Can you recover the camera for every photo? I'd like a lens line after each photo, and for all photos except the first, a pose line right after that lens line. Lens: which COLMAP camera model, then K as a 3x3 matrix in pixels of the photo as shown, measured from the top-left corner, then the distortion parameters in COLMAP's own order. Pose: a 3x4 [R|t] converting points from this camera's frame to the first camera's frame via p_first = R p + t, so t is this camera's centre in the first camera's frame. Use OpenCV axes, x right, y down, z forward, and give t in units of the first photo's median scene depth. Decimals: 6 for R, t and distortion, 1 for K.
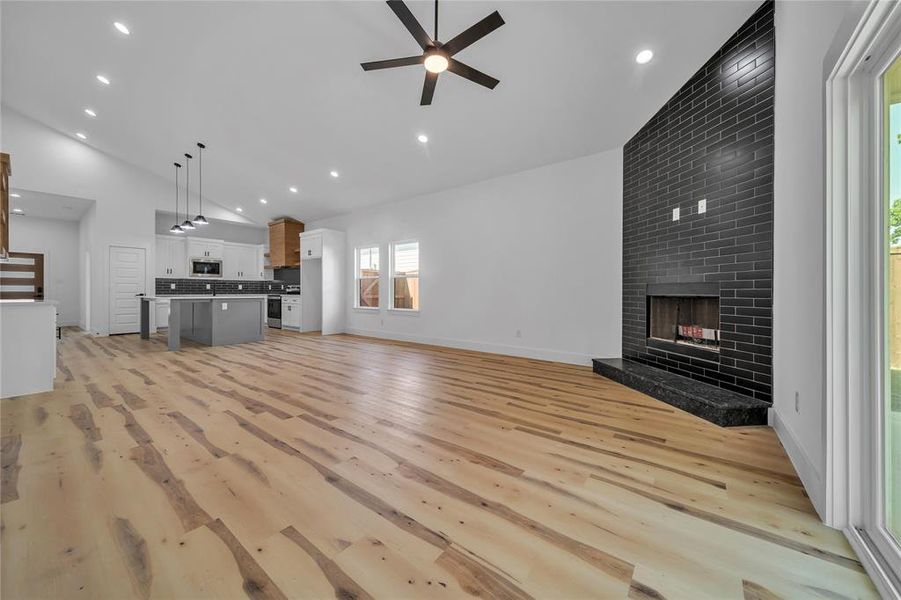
lens RADIAL K [[337.2, 0, 446.4], [0, 337.2, 290.2], [0, 0, 1]] dist [-0.001214, -0.000091]
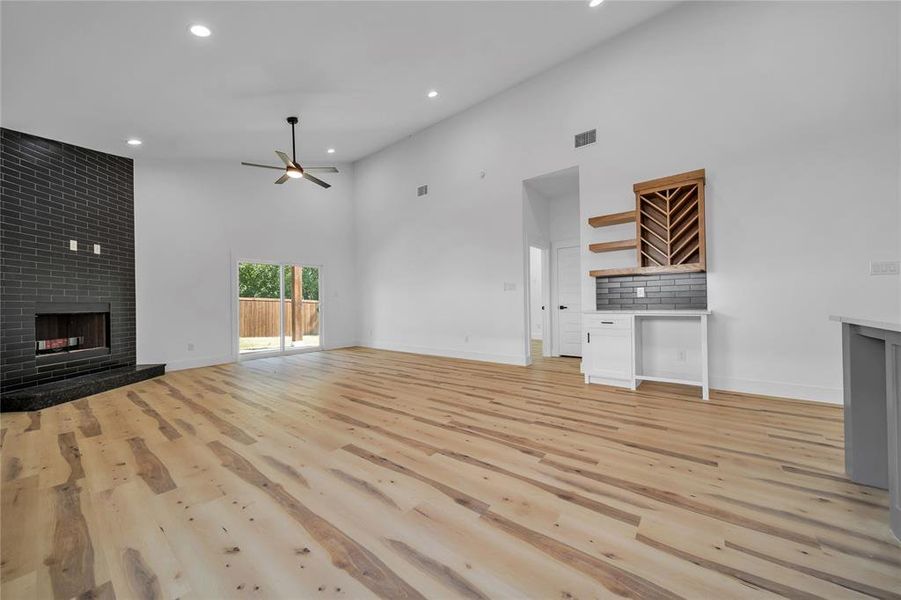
lens RADIAL K [[318.0, 0, 450.5], [0, 318.0, 300.0], [0, 0, 1]] dist [-0.000818, -0.000046]
pose [[-0.999945, 0.009514, 0.004313, -0.679693], [0.009443, 0.999822, -0.016326, 0.001769], [-0.004467, -0.016284, -0.999857, 2.149786]]
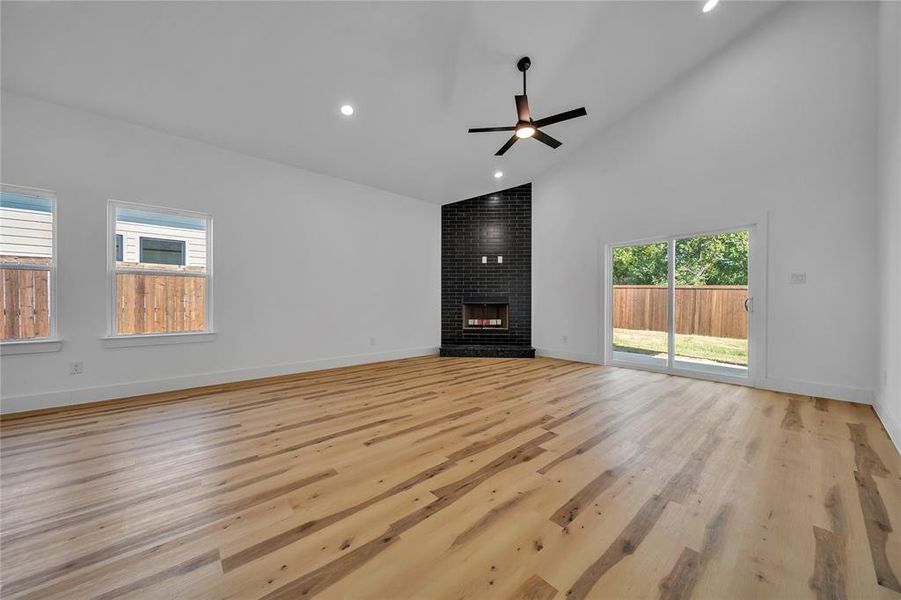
lens RADIAL K [[318.0, 0, 450.5], [0, 318.0, 300.0], [0, 0, 1]] dist [-0.000818, -0.000046]
pose [[0.182786, -0.001892, 0.983151, -1.101091], [-0.004686, 0.999985, 0.002795, -0.006576], [-0.983142, -0.005118, 0.182774, 0.868837]]
